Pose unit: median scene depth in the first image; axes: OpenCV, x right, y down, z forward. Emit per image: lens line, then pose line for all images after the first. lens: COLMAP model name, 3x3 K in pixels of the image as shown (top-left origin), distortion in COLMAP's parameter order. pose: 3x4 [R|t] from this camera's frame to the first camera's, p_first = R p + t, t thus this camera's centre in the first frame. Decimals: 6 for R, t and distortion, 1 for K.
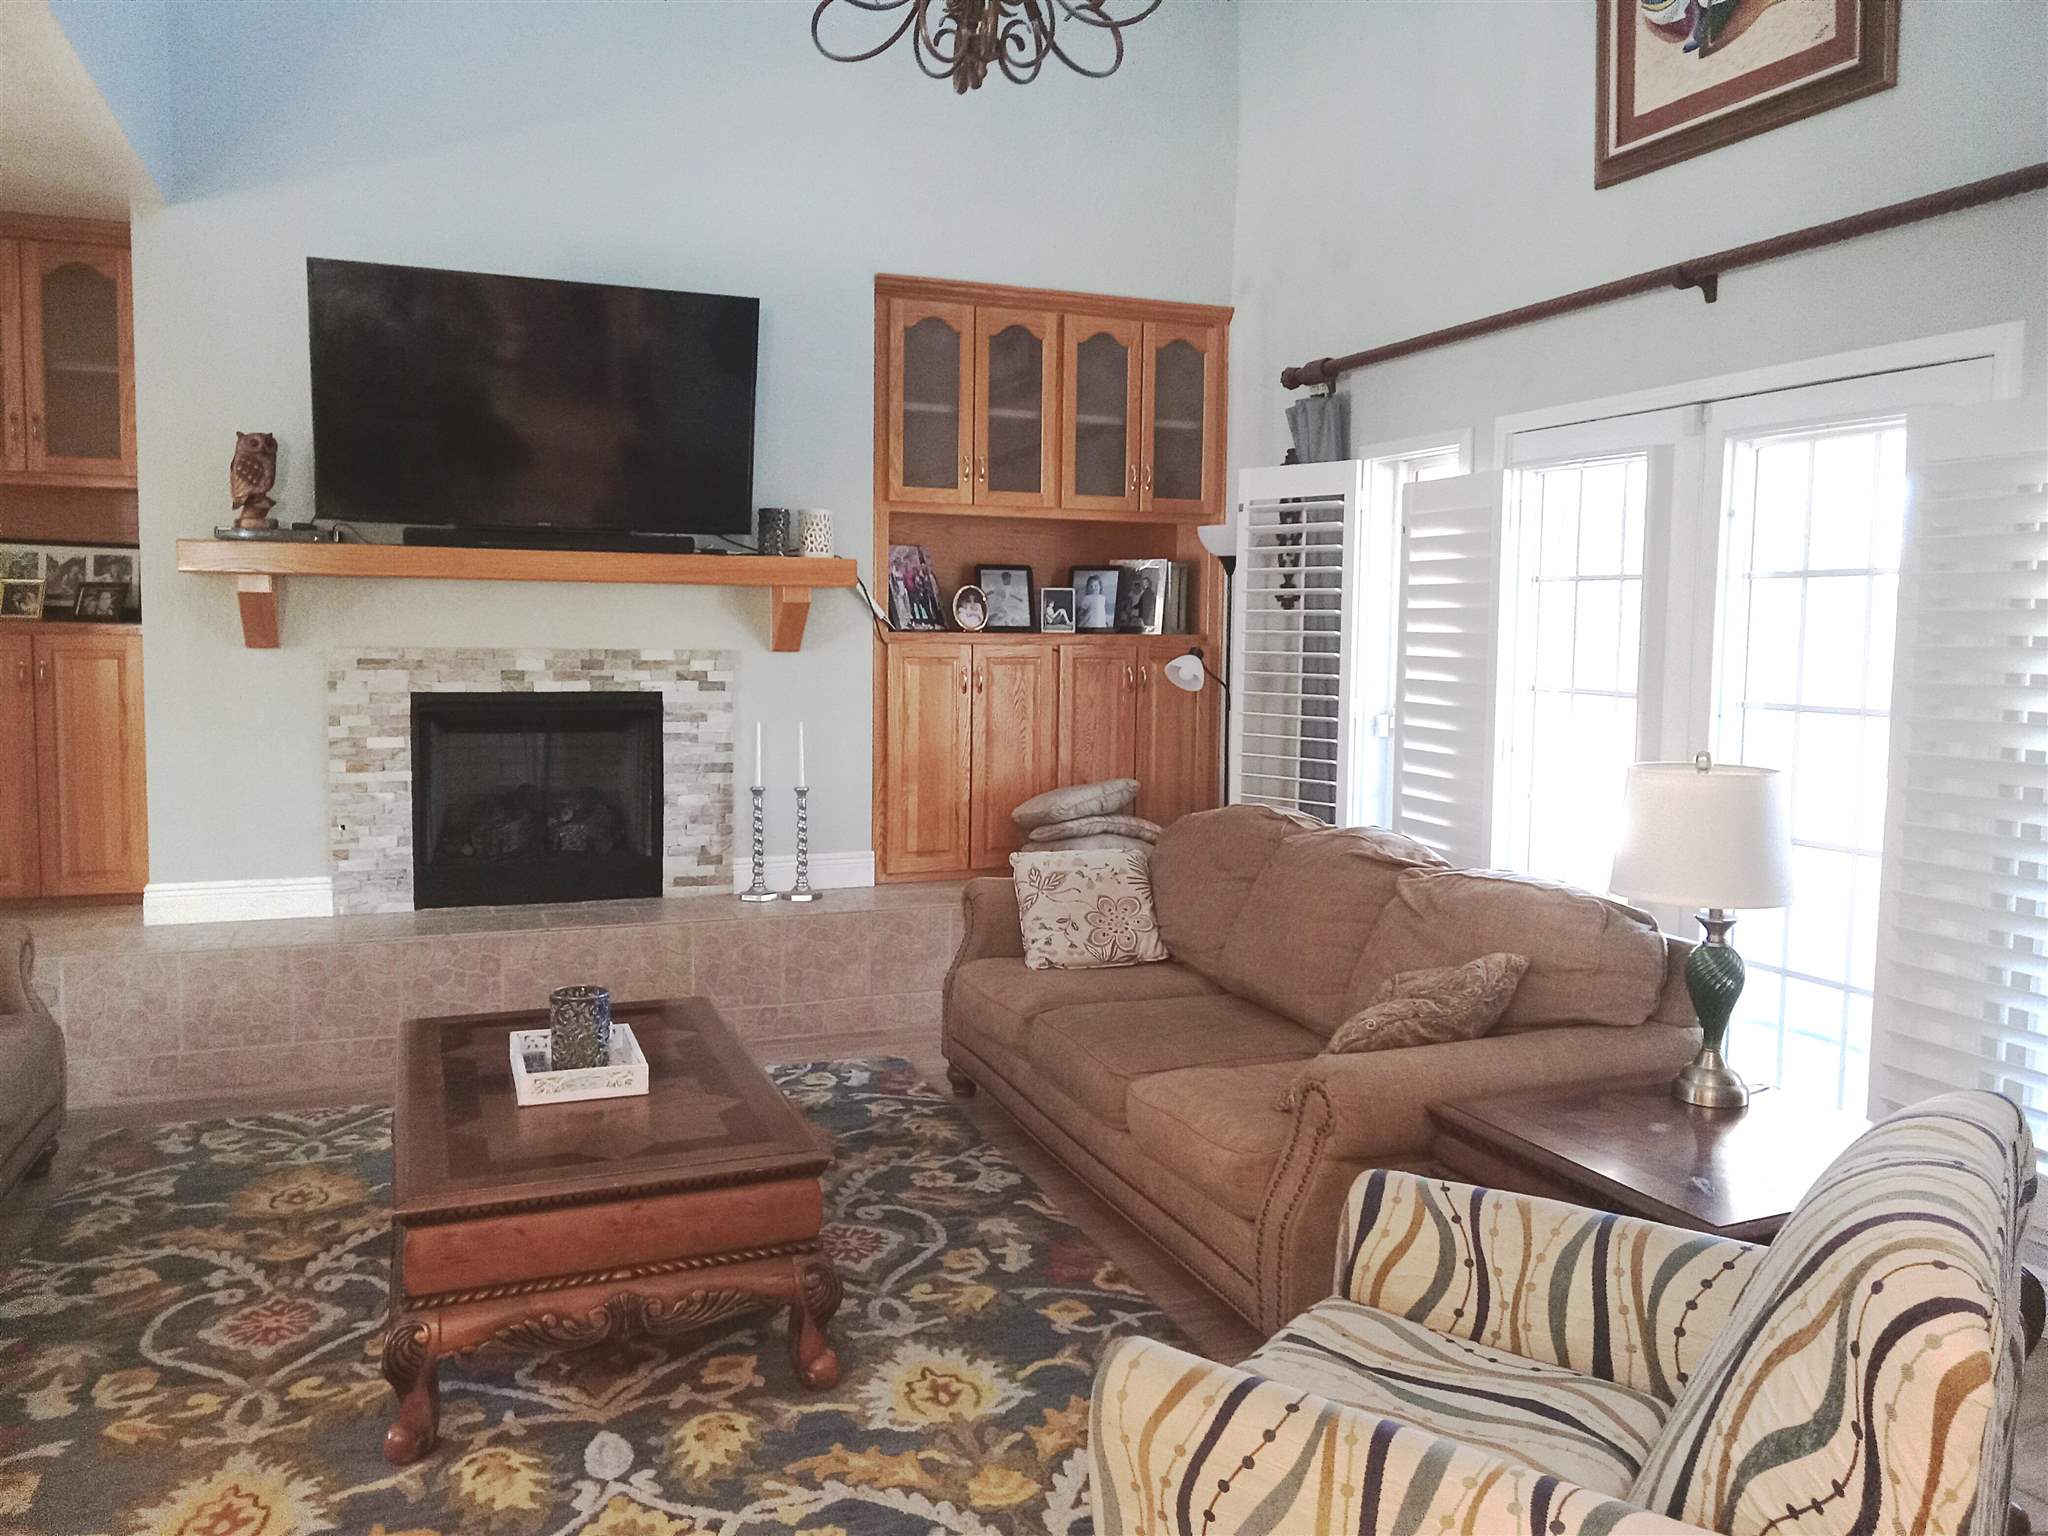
lens RADIAL K [[1534.4, 0, 1038.3], [0, 1534.4, 749.1], [0, 0, 1]] dist [0.000798, -0.001796]
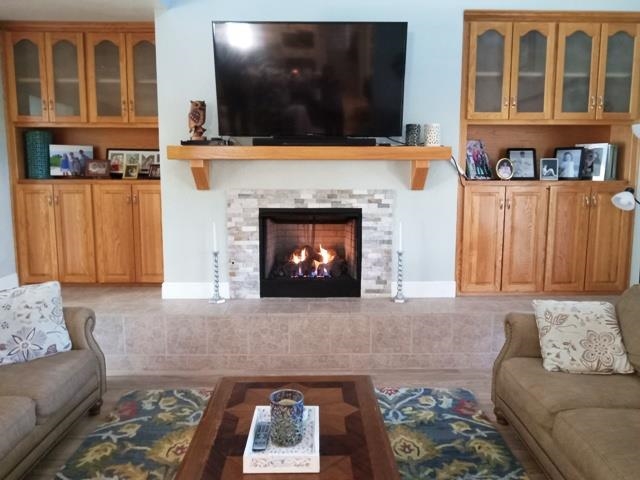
lens RADIAL K [[479.5, 0, 326.6], [0, 479.5, 230.1], [0, 0, 1]] dist [0.000798, -0.001796]
pose [[0.936602, 0.028990, -0.349195, -0.050268], [-0.017045, 0.999161, 0.037231, -0.033825], [0.349981, -0.028918, 0.936310, 0.352265]]
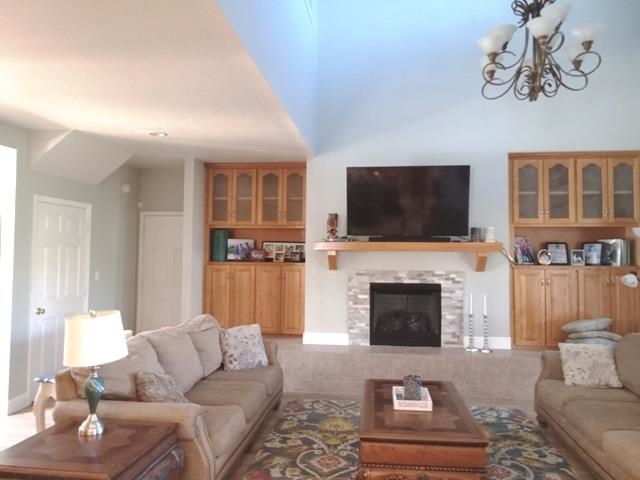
lens RADIAL K [[478.1, 0, 322.5], [0, 478.1, 231.9], [0, 0, 1]] dist [0.008694, -0.016085]
pose [[0.879886, -0.028733, -0.474314, 0.023700], [-0.033026, 0.992059, -0.121363, -0.015916], [0.474035, 0.122450, 0.871950, -0.033320]]
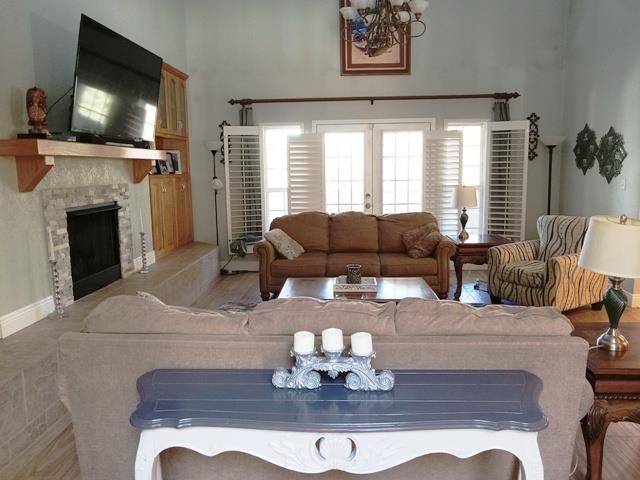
lens RADIAL K [[479.5, 0, 324.3], [0, 479.5, 236.5], [0, 0, 1]] dist [0.000798, -0.001796]
pose [[0.416290, -0.151053, 0.896597, -0.940919], [0.096545, 0.987872, 0.121605, -0.047233], [-0.904092, 0.035939, 0.425825, 0.368317]]
